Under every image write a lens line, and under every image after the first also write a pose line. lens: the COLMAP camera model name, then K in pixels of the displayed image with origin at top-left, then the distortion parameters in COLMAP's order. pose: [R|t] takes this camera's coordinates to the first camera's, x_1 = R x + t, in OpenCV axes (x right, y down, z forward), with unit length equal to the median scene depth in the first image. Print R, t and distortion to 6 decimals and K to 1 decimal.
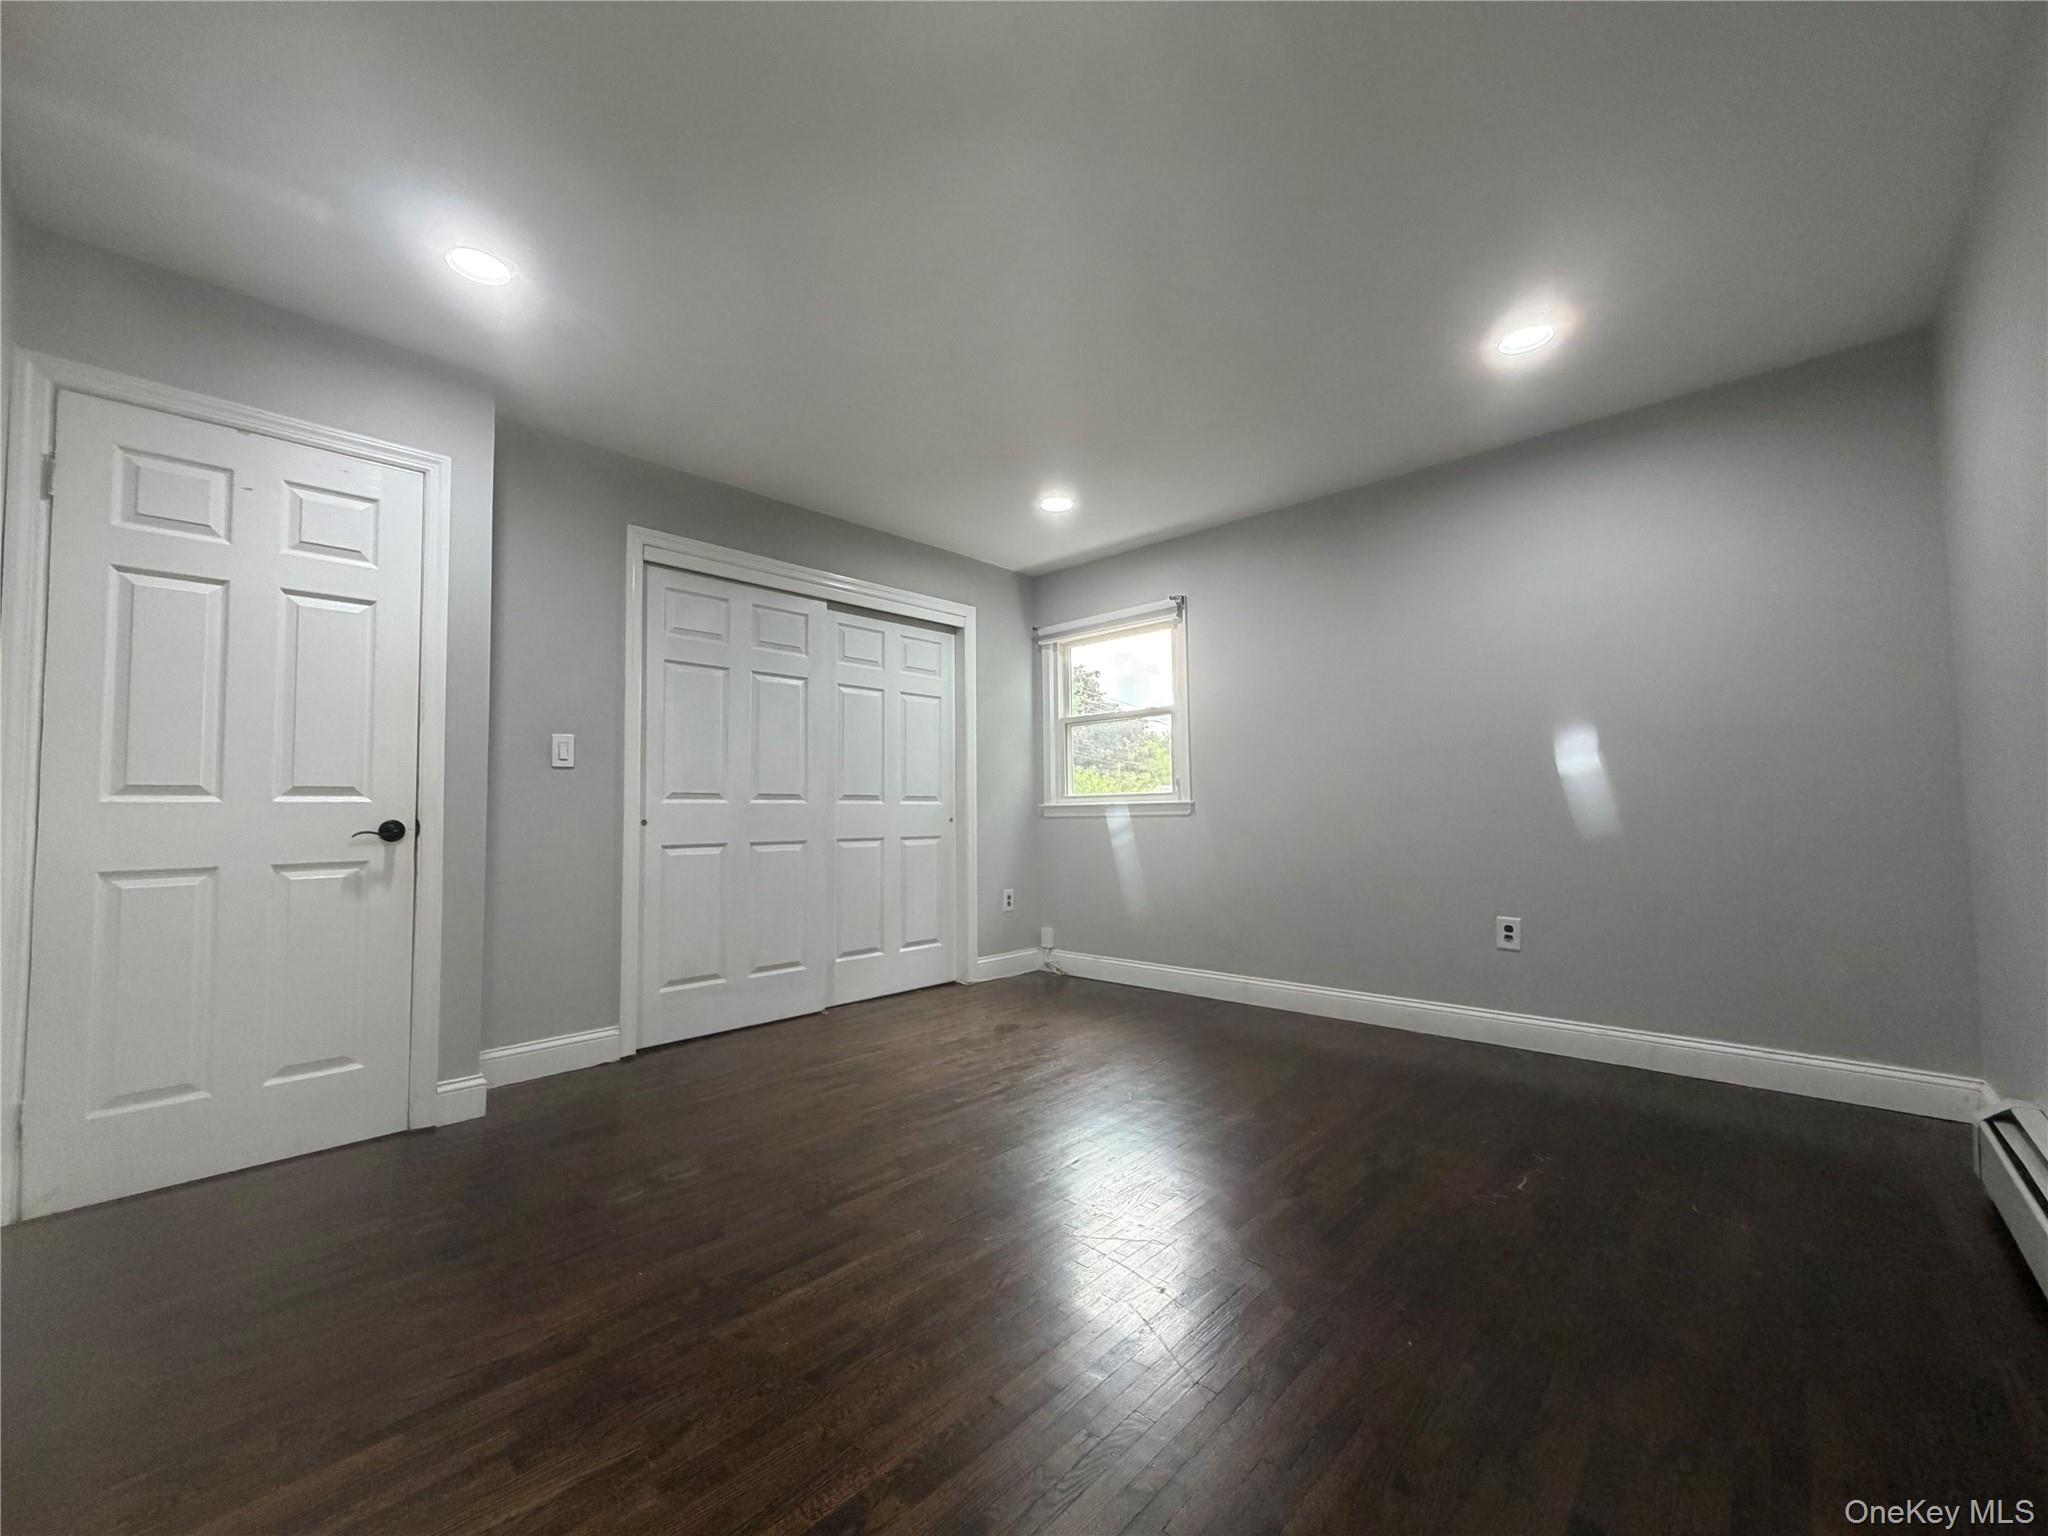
lens RADIAL K [[817.7, 0, 1016.7], [0, 817.7, 767.3], [0, 0, 1]] dist [-0.001066, -0.000530]
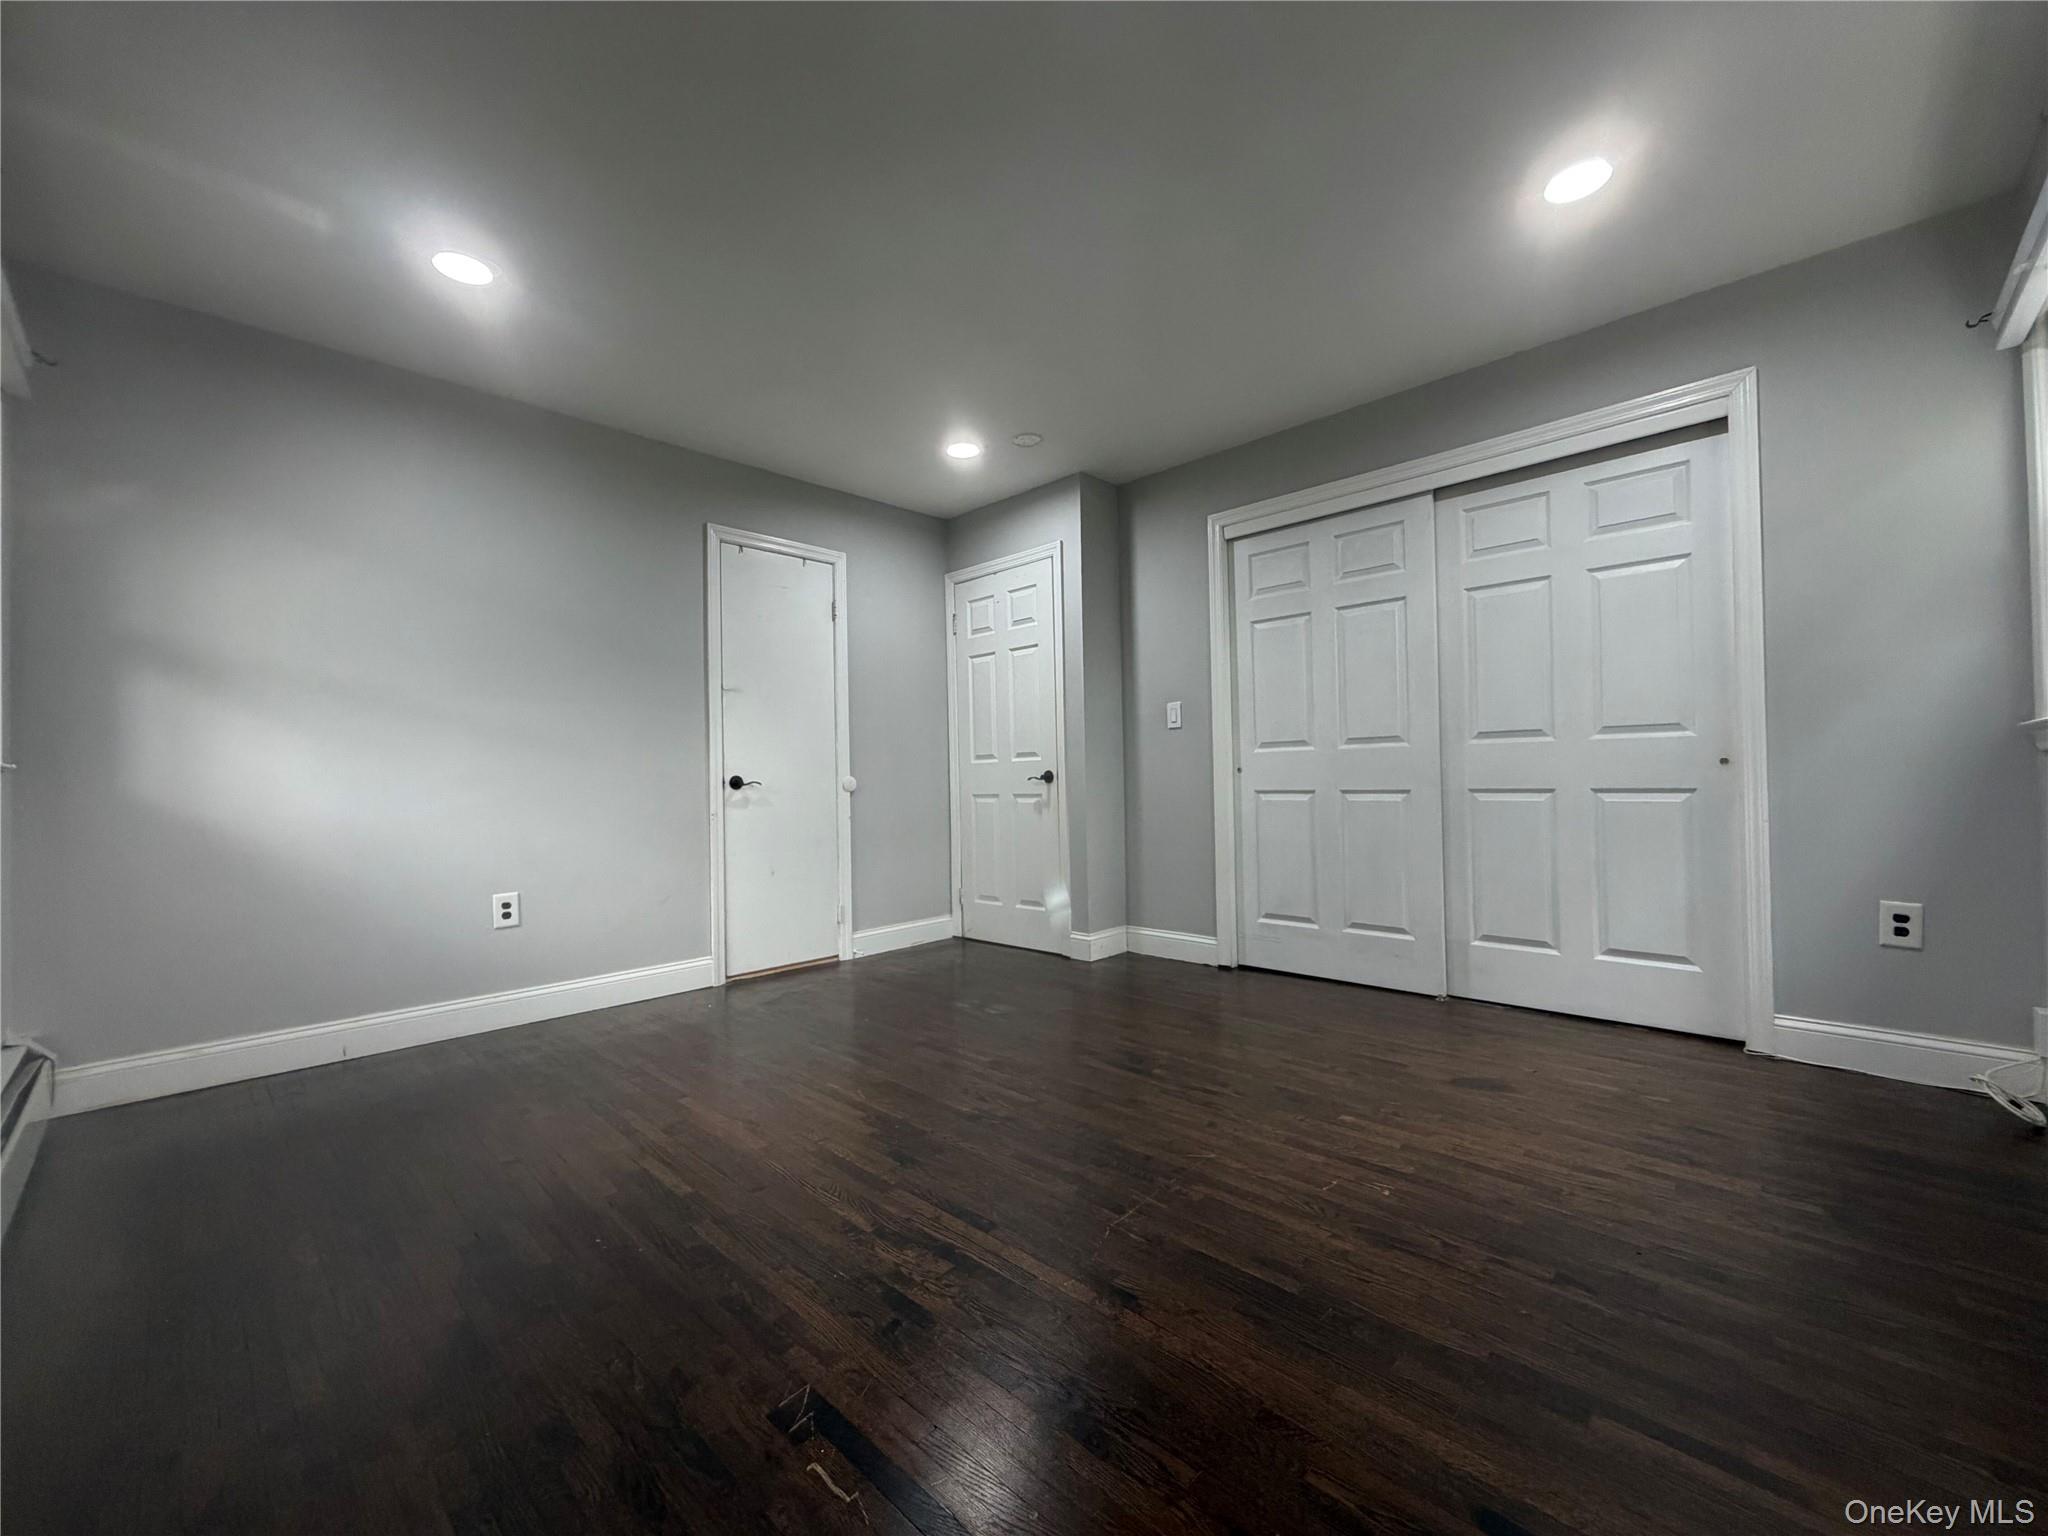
lens RADIAL K [[836.5, 0, 1022.0], [0, 836.5, 763.9], [0, 0, 1]] dist [0.000526, 0.000134]
pose [[-0.015911, -0.000356, -0.999873, 0.698004], [0.082857, 0.996560, -0.001673, 0.034961], [0.996434, -0.082873, -0.015827, 0.696696]]
